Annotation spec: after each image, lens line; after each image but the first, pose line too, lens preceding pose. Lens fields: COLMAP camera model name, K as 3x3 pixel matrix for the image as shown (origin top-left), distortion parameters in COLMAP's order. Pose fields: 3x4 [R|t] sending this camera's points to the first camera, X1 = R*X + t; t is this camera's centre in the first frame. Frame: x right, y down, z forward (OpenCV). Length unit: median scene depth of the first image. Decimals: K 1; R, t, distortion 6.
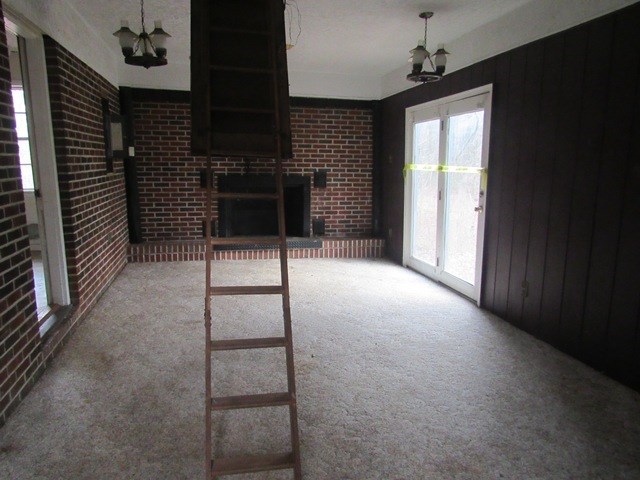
lens RADIAL K [[457.1, 0, 314.6], [0, 457.1, 242.1], [0, 0, 1]] dist [-0.025831, -0.003049]
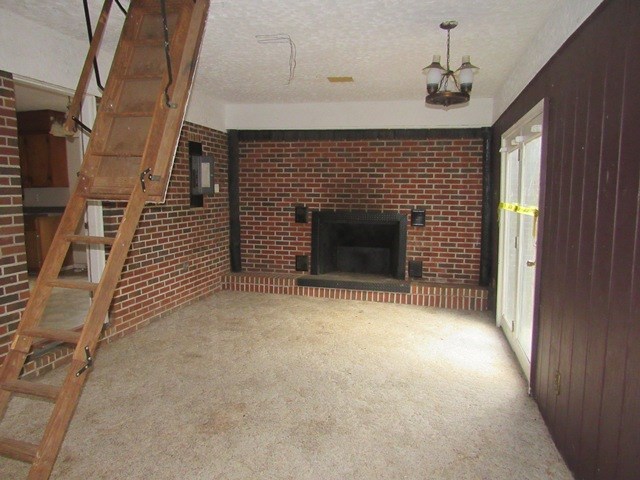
lens RADIAL K [[457.1, 0, 314.6], [0, 457.1, 242.1], [0, 0, 1]] dist [-0.025831, -0.003049]
pose [[0.894123, 0.047925, -0.445251, 0.242034], [-0.078347, 0.995663, -0.050163, -0.027667], [0.440916, 0.079736, 0.894000, 0.108995]]
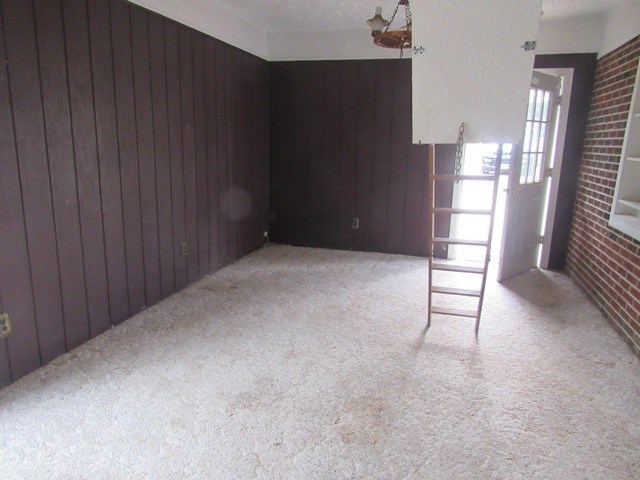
lens RADIAL K [[457.1, 0, 314.6], [0, 457.1, 242.1], [0, 0, 1]] dist [-0.025831, -0.003049]
pose [[-0.867310, -0.139859, 0.477716, -0.130735], [0.052804, 0.928450, 0.367686, -0.129036], [-0.494960, 0.344123, -0.797869, 0.713918]]
